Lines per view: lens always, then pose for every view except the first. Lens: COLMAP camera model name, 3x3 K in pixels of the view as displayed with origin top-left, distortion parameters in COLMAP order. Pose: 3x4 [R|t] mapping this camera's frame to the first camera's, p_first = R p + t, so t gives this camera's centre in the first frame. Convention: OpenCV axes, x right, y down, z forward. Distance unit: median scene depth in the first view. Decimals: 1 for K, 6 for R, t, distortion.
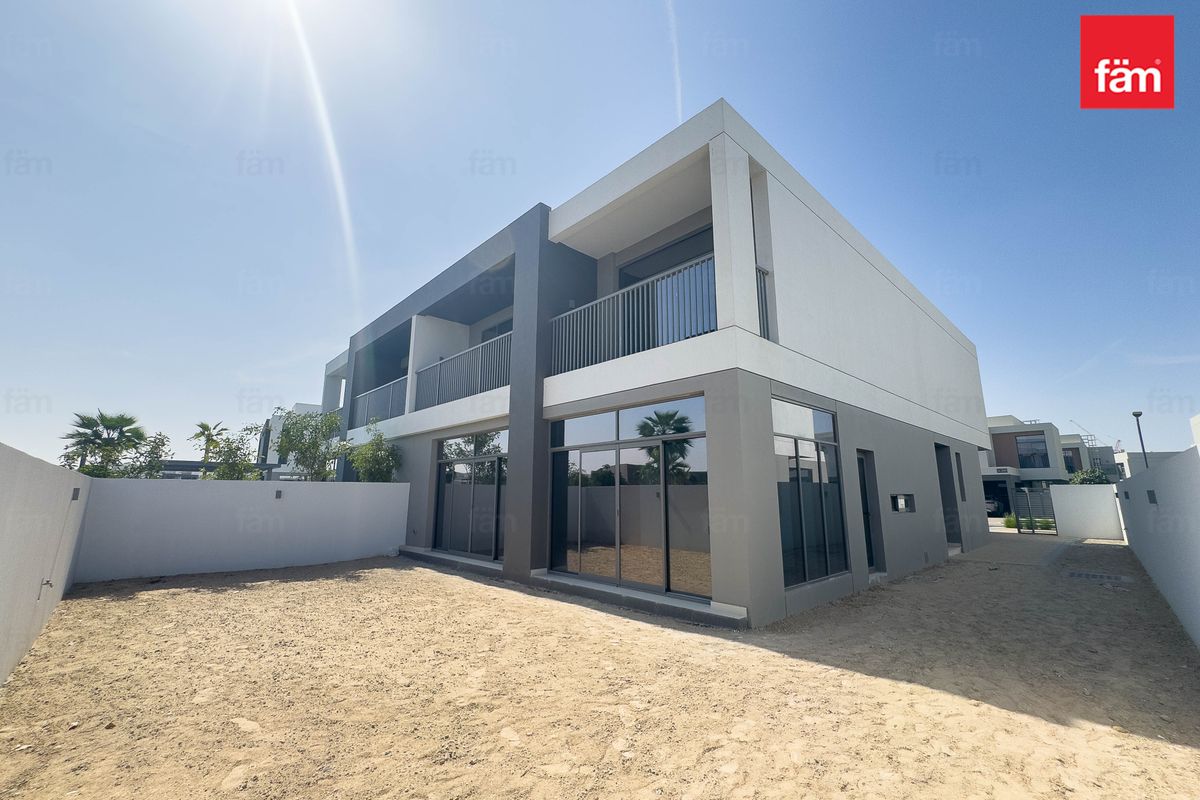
lens RADIAL K [[488.9, 0, 599.8], [0, 488.9, 404.1], [0, 0, 1]] dist [-0.001185, 0.000267]
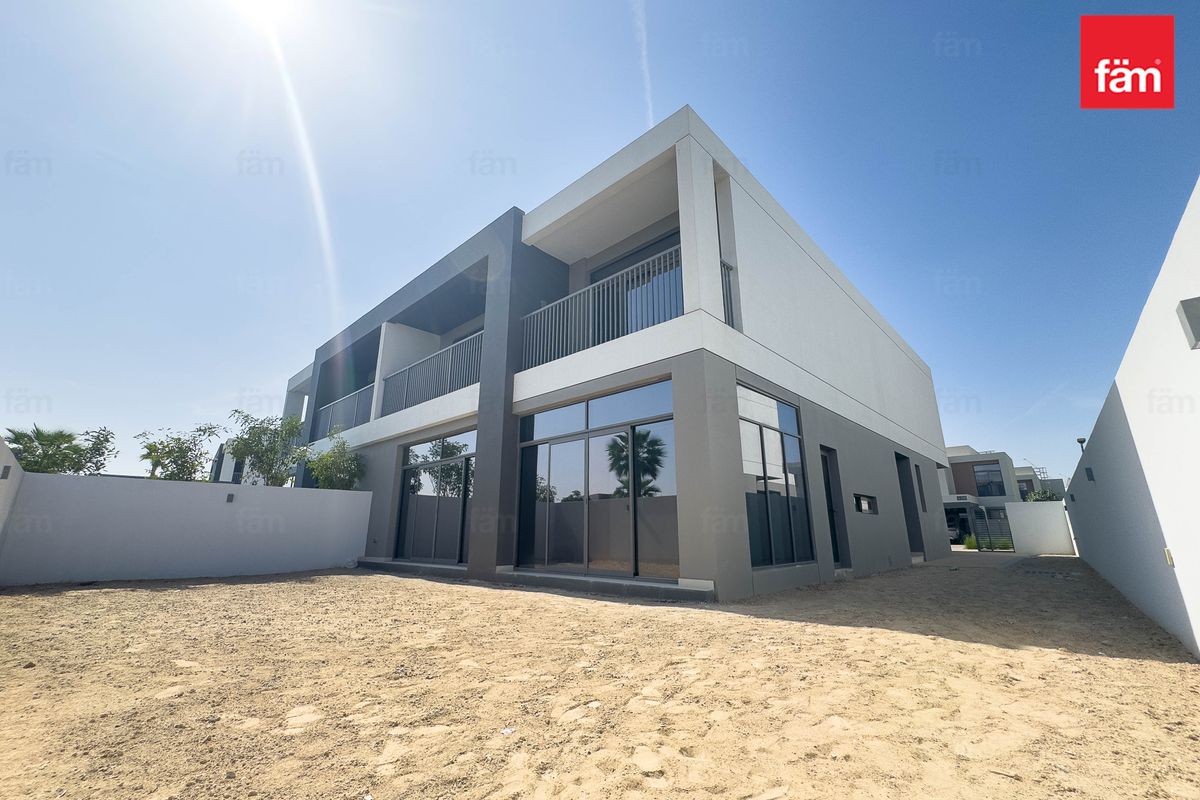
lens RADIAL K [[491.8, 0, 600.3], [0, 491.8, 404.8], [0, 0, 1]] dist [-0.000896, 0.000271]
pose [[0.998309, 0.011840, 0.056915, 0.005124], [-0.007577, 0.997189, -0.074546, 0.086649], [-0.057638, 0.073988, 0.995592, -0.008095]]
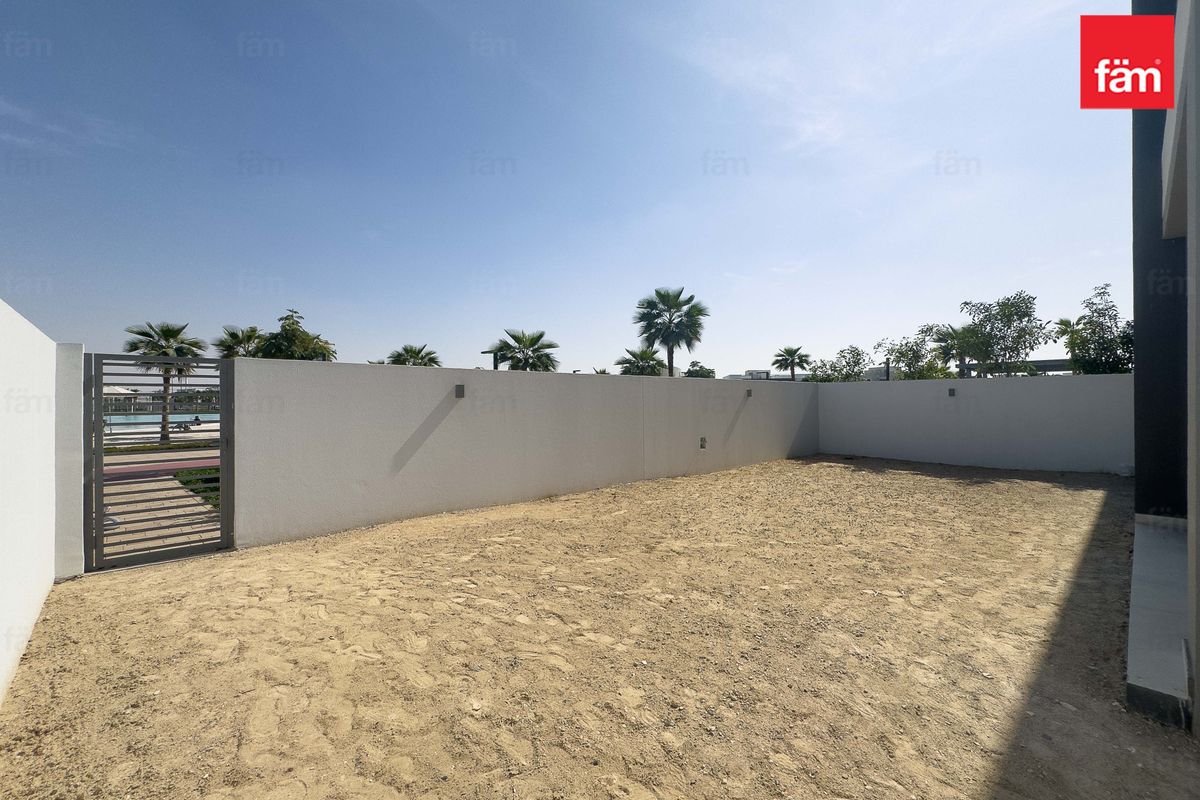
lens RADIAL K [[488.9, 0, 599.8], [0, 488.9, 404.1], [0, 0, 1]] dist [-0.001185, 0.000267]
pose [[-0.019676, 0.008258, -0.999772, 0.427609], [0.185099, 0.982710, 0.004474, 0.089611], [0.982523, -0.184969, -0.020864, 0.400120]]
